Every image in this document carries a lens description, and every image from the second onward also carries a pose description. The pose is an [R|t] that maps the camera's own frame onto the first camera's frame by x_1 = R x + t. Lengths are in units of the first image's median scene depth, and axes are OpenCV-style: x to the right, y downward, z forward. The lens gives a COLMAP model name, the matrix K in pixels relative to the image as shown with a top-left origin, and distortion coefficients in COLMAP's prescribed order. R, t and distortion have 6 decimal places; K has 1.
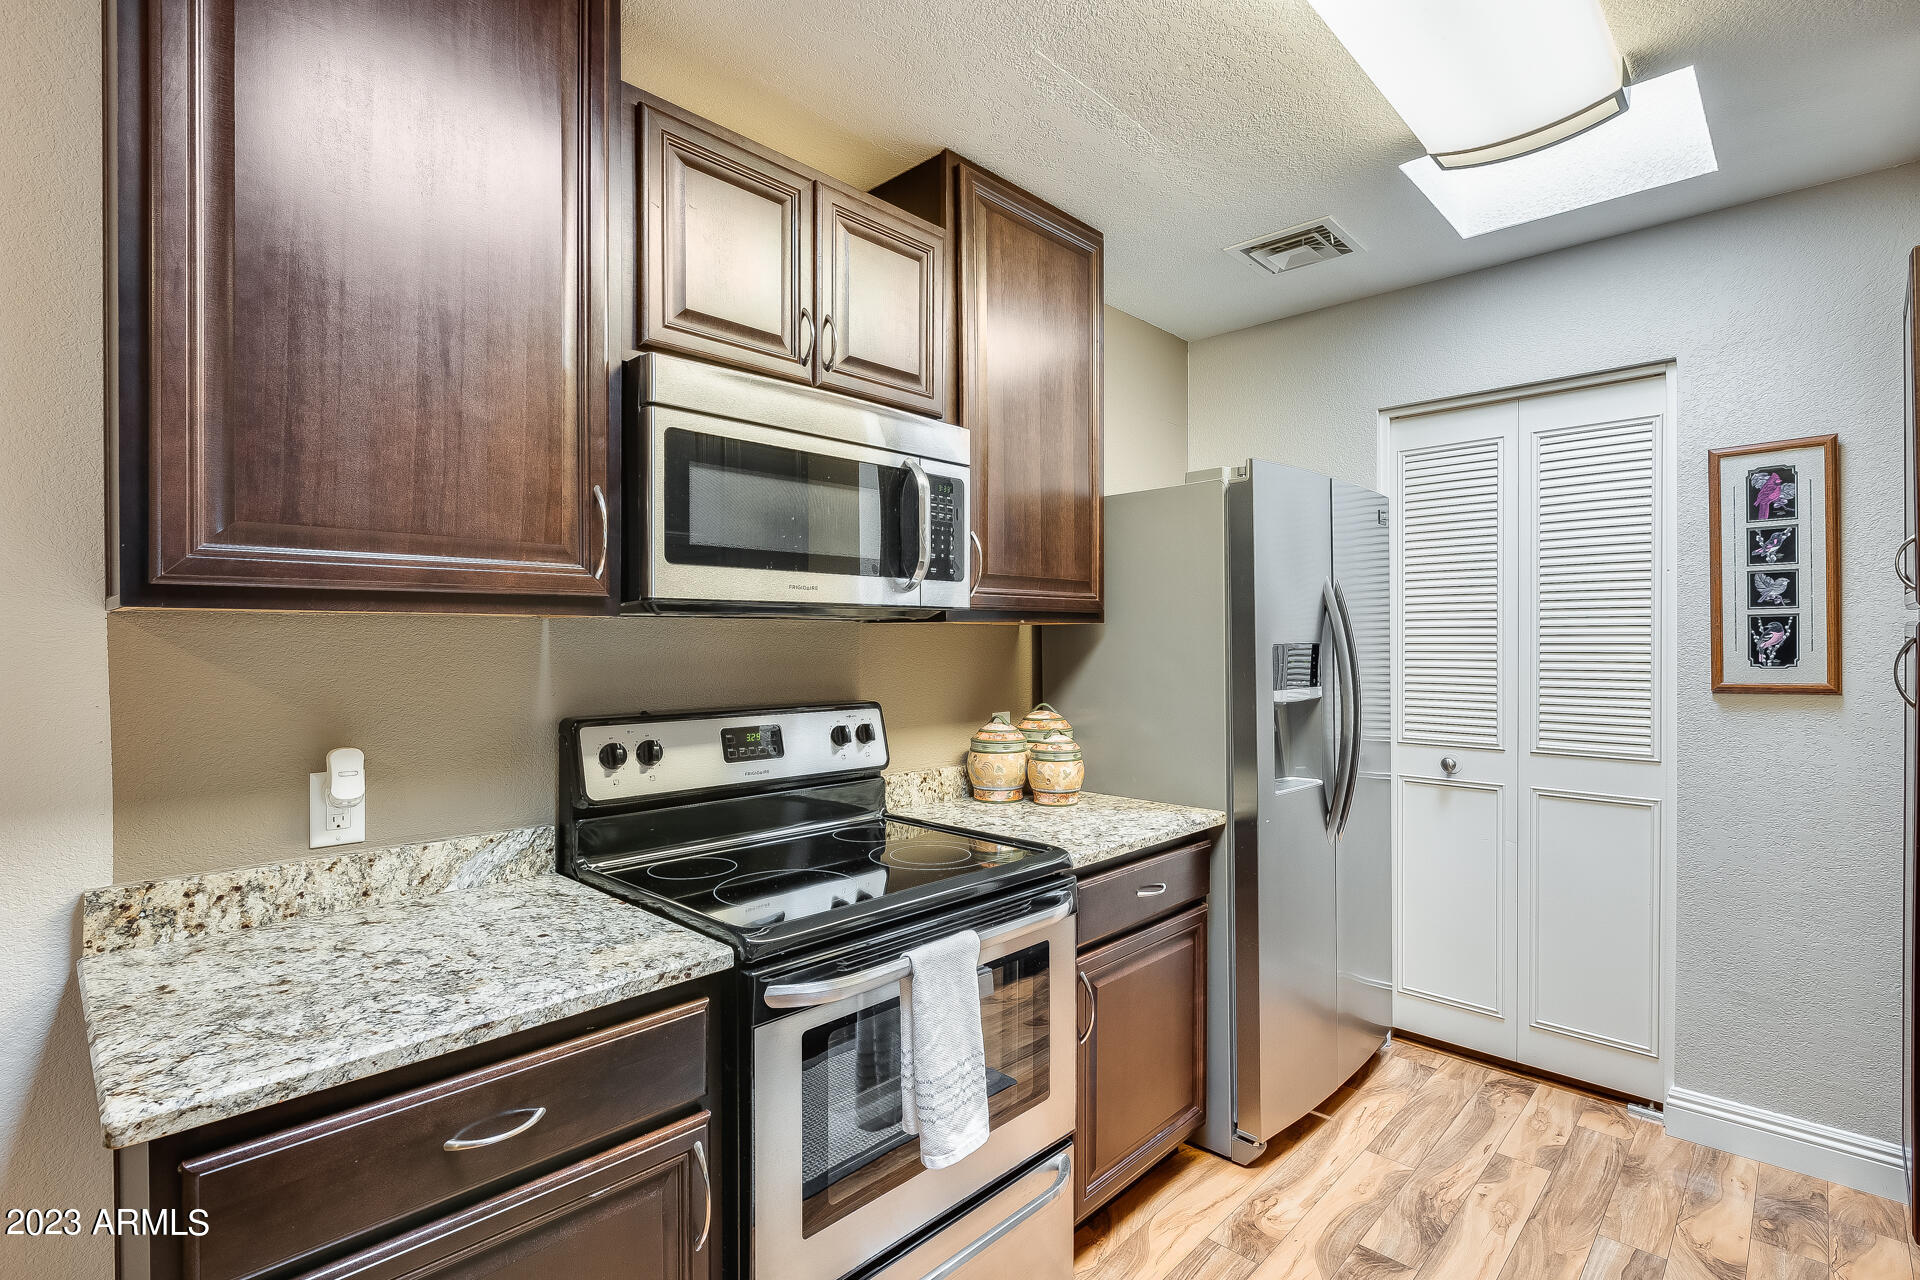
lens RADIAL K [[895.5, 0, 972.5], [0, 895.5, 642.7], [0, 0, 1]] dist [0.003679, 0.000670]
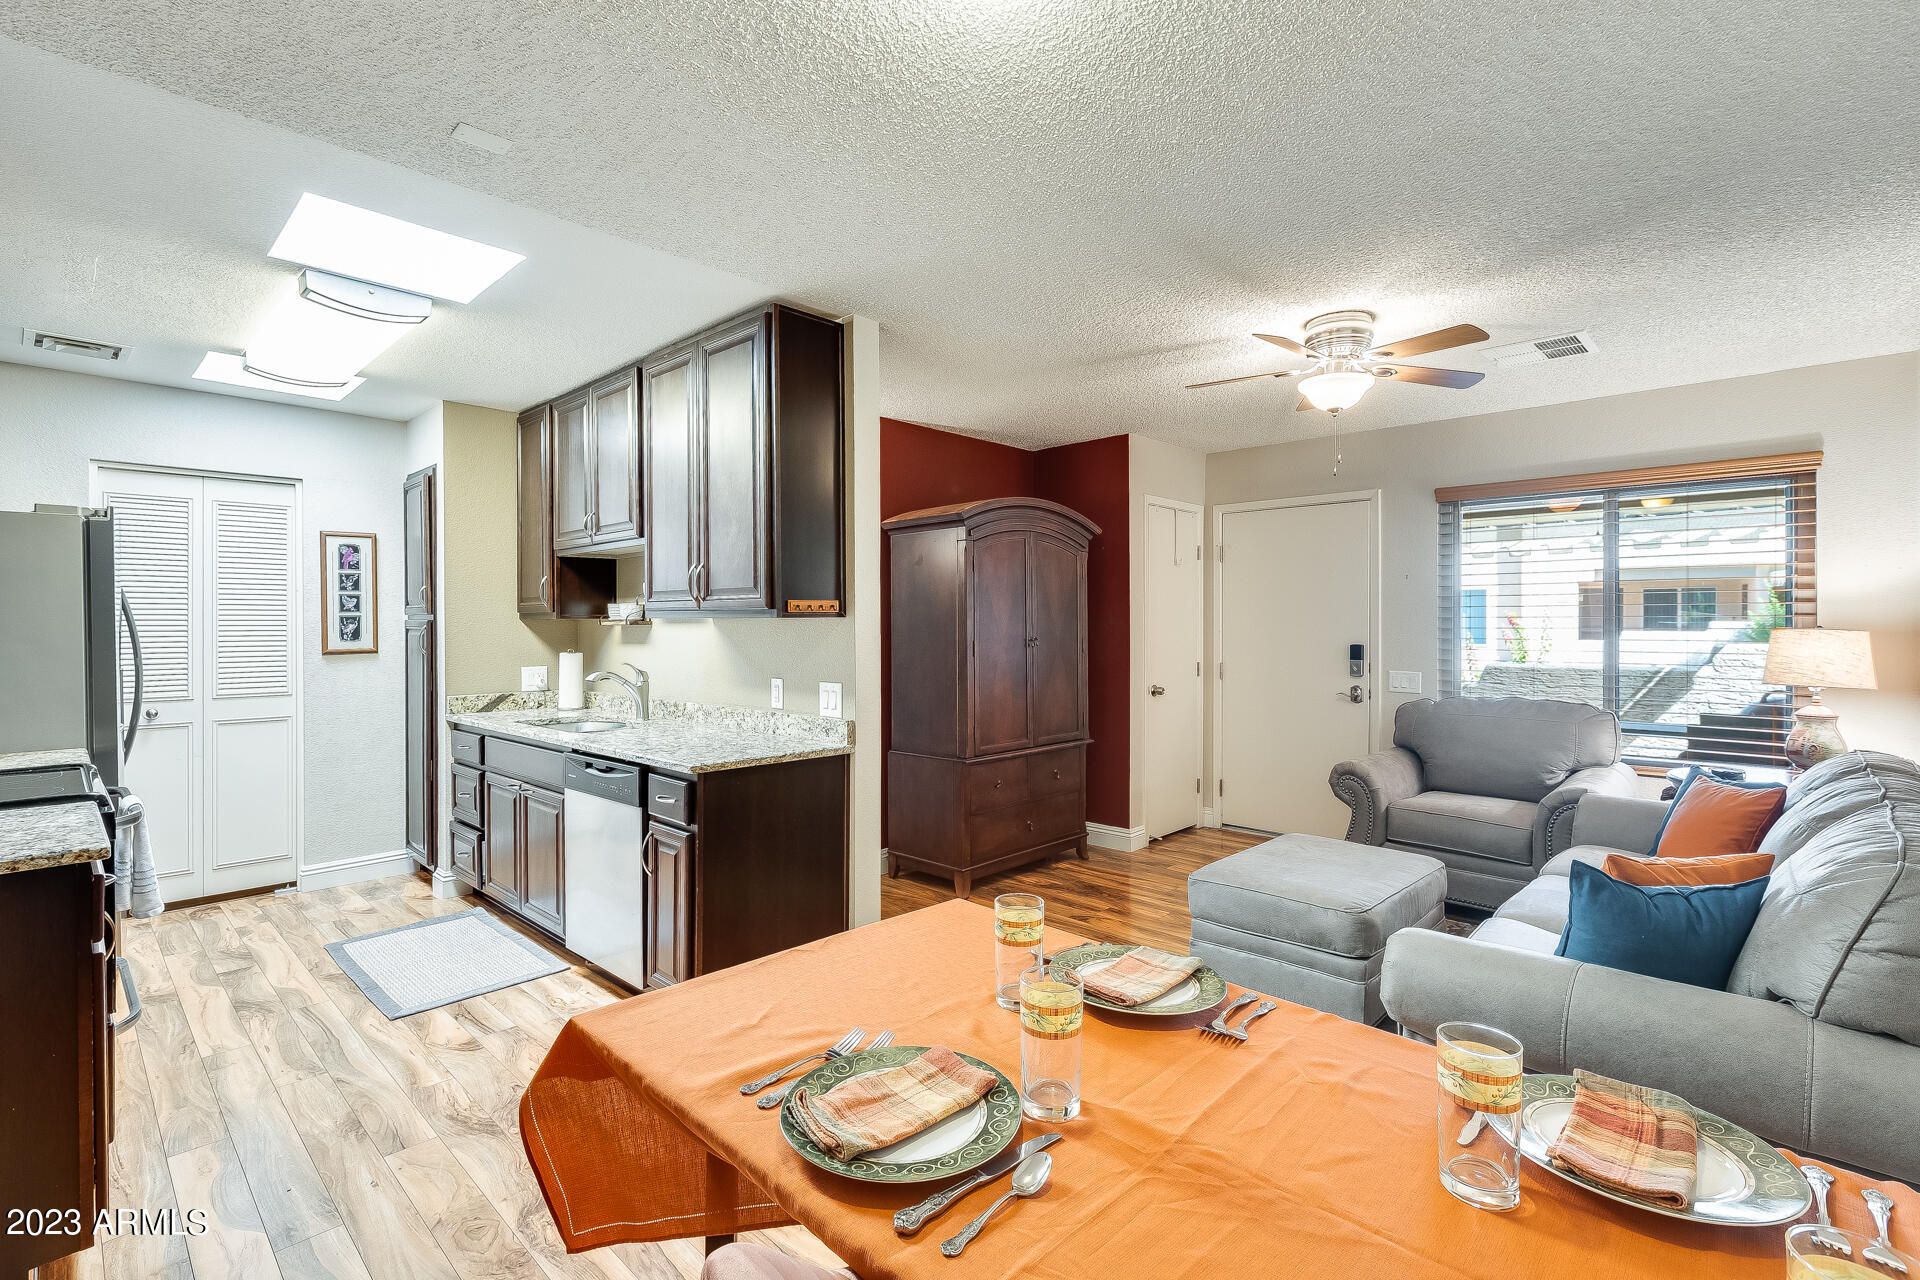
lens RADIAL K [[895.5, 0, 972.5], [0, 895.5, 642.7], [0, 0, 1]] dist [0.003679, 0.000670]
pose [[-0.008231, -0.018023, 0.999804, -1.178140], [0.008572, 0.999800, 0.018094, 0.005836], [-0.999929, 0.008719, -0.008075, -0.412841]]
